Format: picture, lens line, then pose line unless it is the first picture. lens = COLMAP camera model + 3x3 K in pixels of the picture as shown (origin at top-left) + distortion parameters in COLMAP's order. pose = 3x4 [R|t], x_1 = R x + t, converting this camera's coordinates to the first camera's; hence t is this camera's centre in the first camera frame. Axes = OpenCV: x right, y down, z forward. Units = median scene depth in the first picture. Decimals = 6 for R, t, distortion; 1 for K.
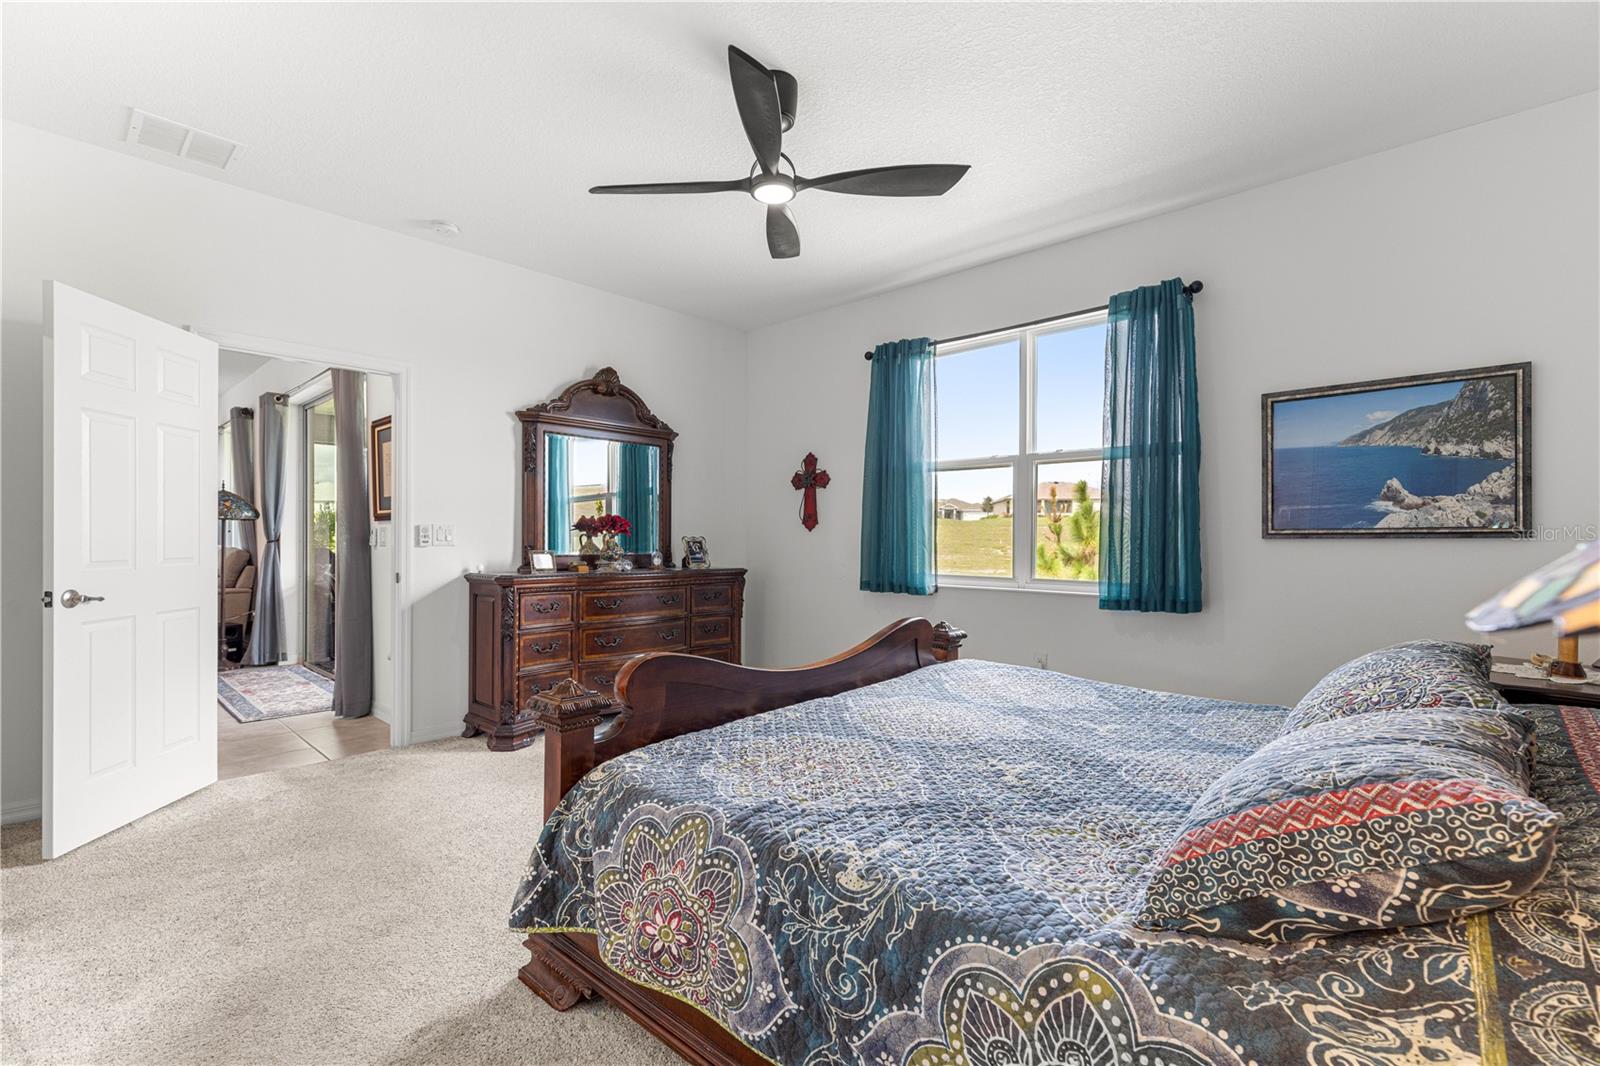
lens RADIAL K [[720.3, 0, 792.6], [0, 720.3, 531.0], [0, 0, 1]] dist [0.009123, -0.000005]
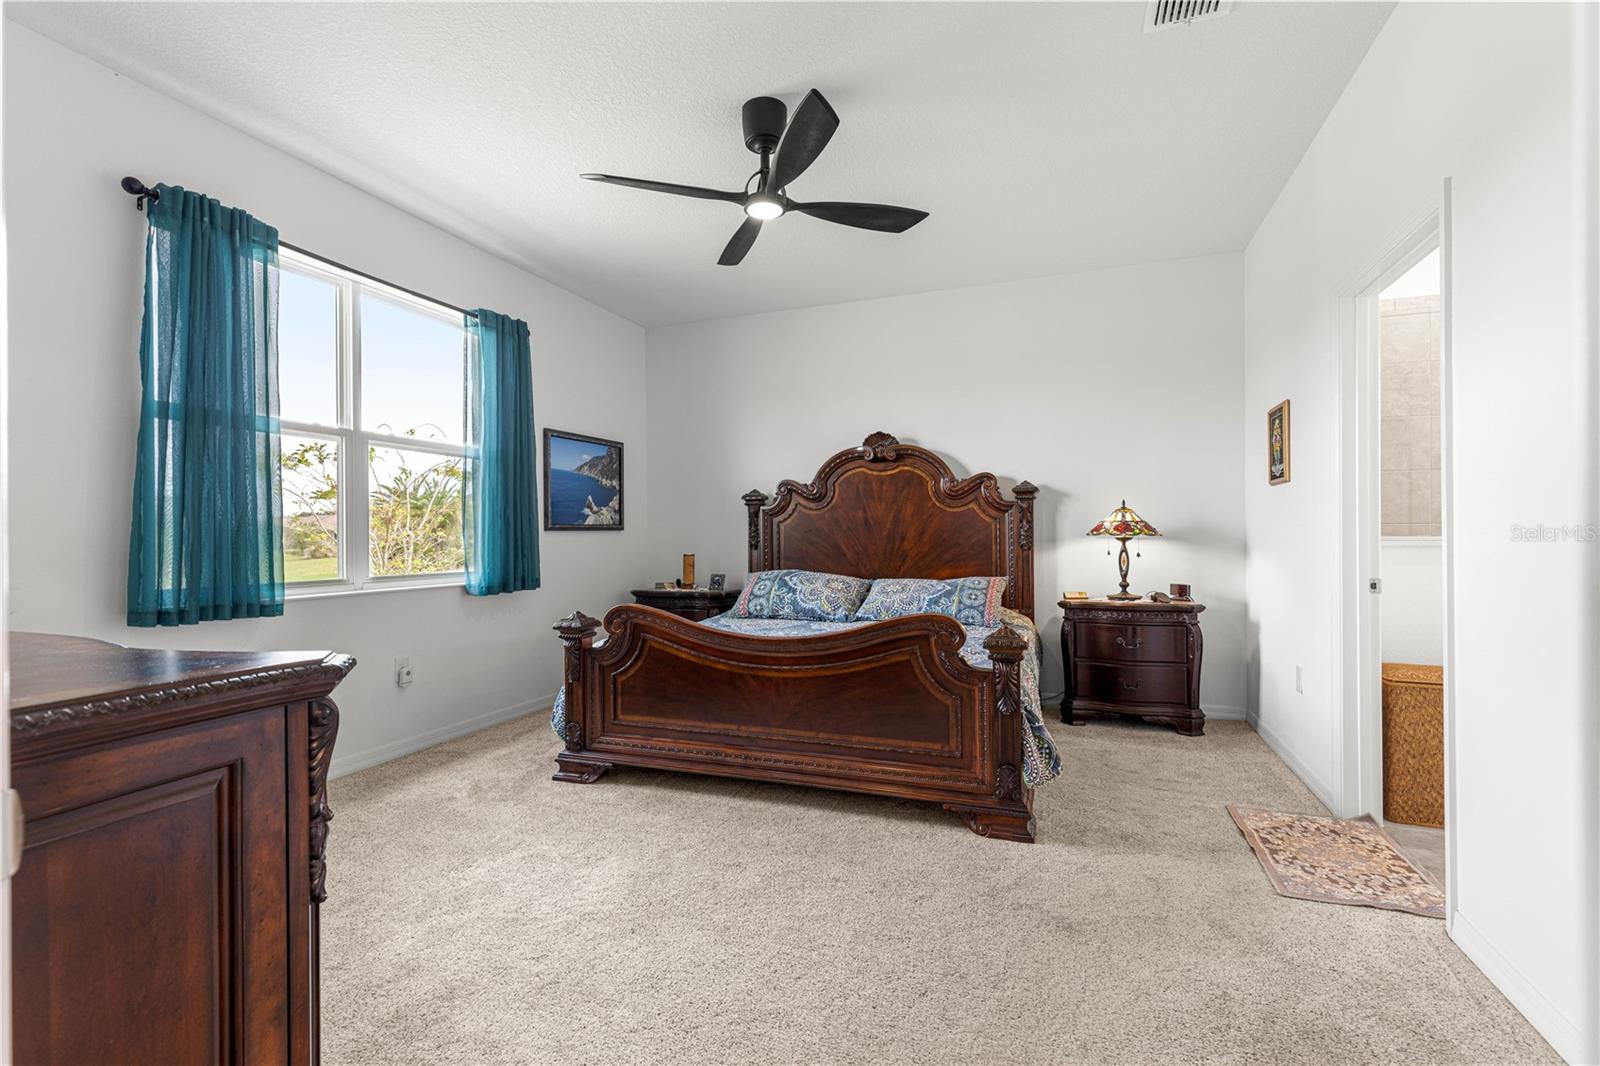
lens RADIAL K [[720.3, 0, 792.6], [0, 720.3, 531.0], [0, 0, 1]] dist [0.009123, -0.000005]
pose [[-0.380614, 0.004110, 0.924725, -0.916470], [-0.003478, 0.999977, -0.005876, 0.019184], [-0.924727, -0.005453, -0.380591, 1.204445]]
